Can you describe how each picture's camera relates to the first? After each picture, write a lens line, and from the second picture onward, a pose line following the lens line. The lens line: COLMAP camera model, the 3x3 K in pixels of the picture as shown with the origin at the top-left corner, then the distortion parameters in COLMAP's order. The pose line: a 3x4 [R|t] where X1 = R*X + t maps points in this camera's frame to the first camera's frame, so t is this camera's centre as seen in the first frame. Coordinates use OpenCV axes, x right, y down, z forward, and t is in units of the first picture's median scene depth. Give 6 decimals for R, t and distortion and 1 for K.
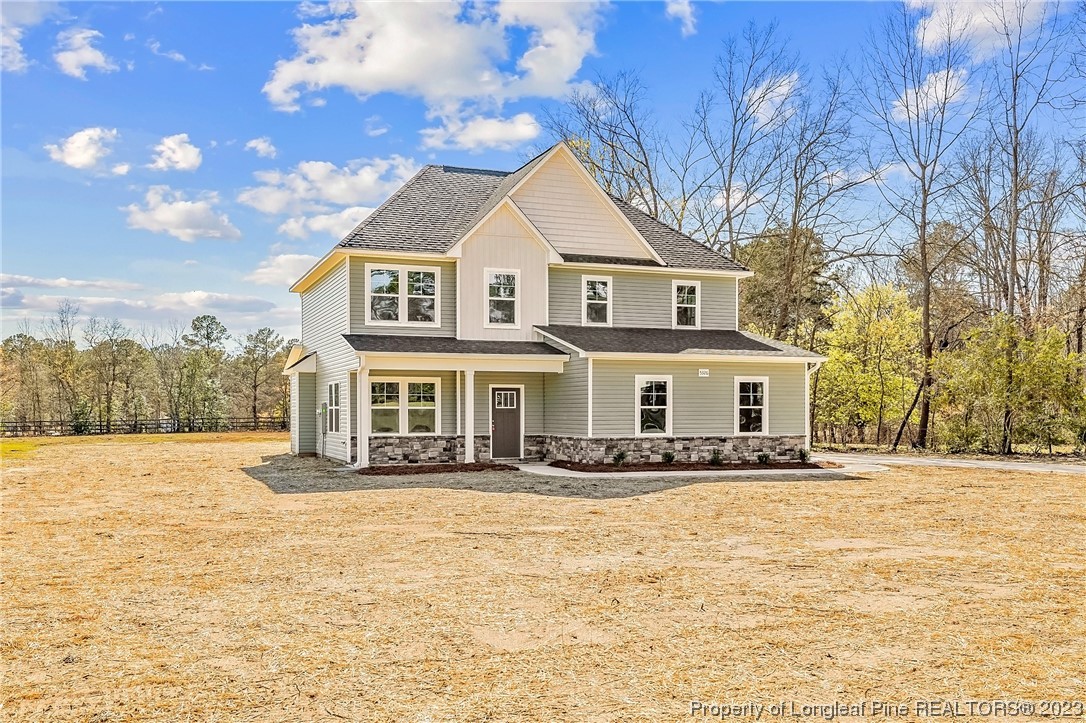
lens RADIAL K [[1064.0, 0, 544.7], [0, 1064.0, 370.1], [0, 0, 1]] dist [-0.005206, 0.000000]
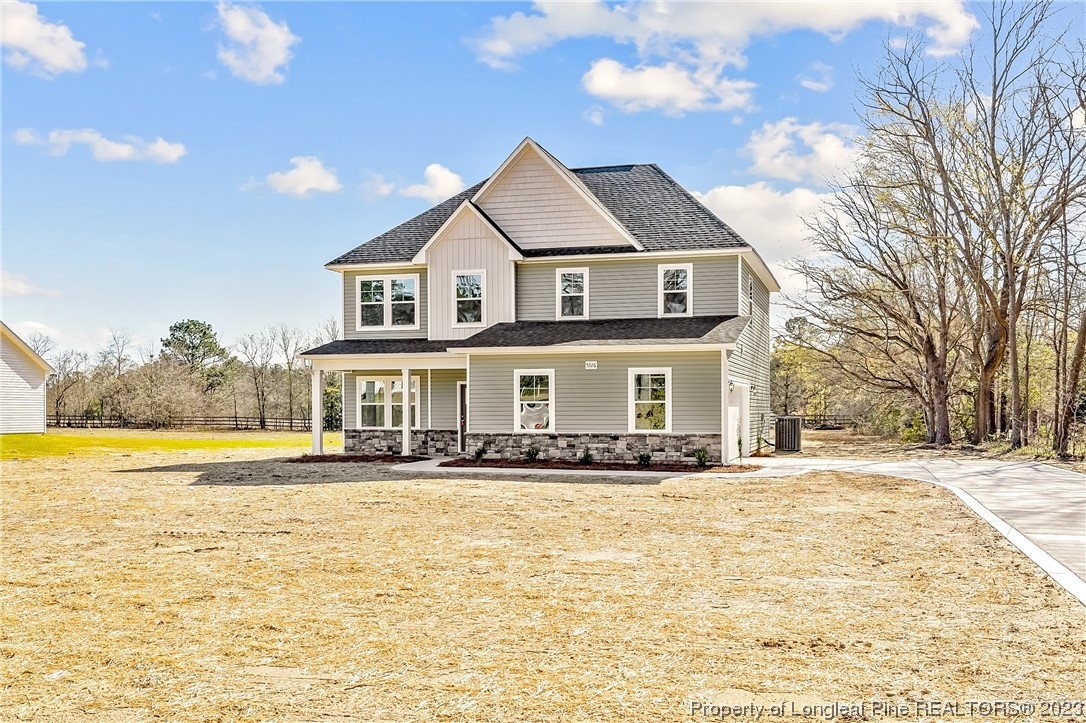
lens RADIAL K [[1064.0, 0, 549.5], [0, 1064.0, 358.4], [0, 0, 1]] dist [-0.005206, 0.000000]
pose [[0.783680, -0.030312, -0.620425, 0.681069], [0.024609, 0.999540, -0.017750, 0.011880], [0.620677, -0.001358, 0.784065, 0.237981]]
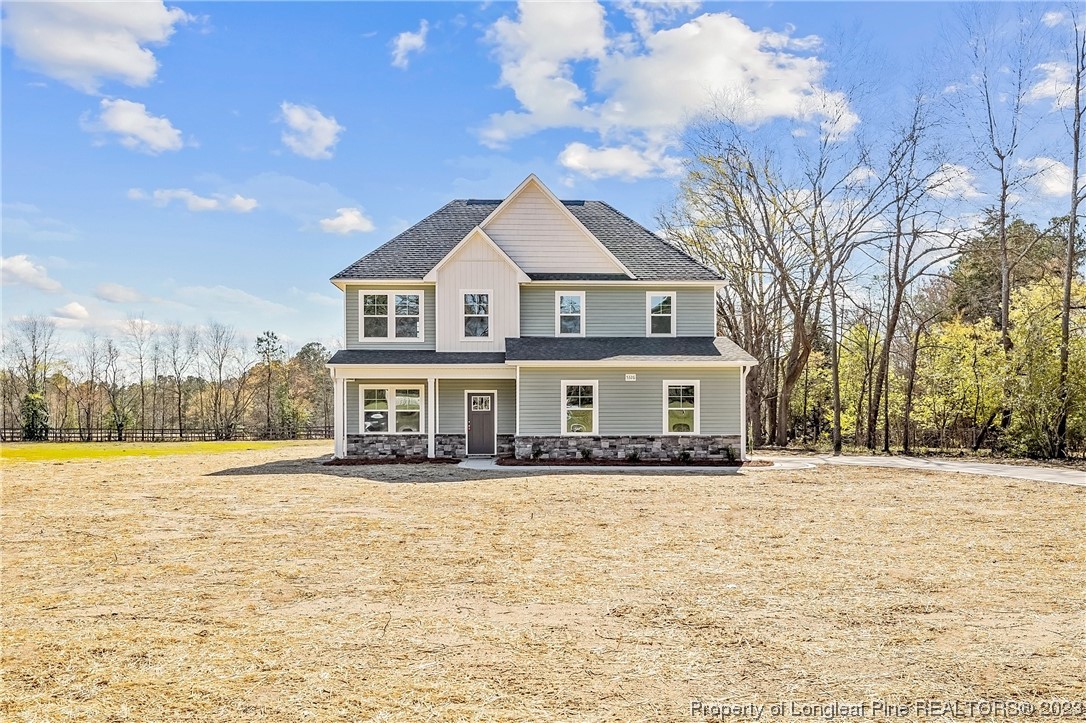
lens RADIAL K [[1064.0, 0, 517.4], [0, 1064.0, 366.5], [0, 0, 1]] dist [-0.005206, 0.000000]
pose [[0.939314, -0.018175, -0.342575, 0.403174], [0.014174, 0.999799, -0.014179, 0.005127], [0.342764, 0.008463, 0.939383, -0.064695]]
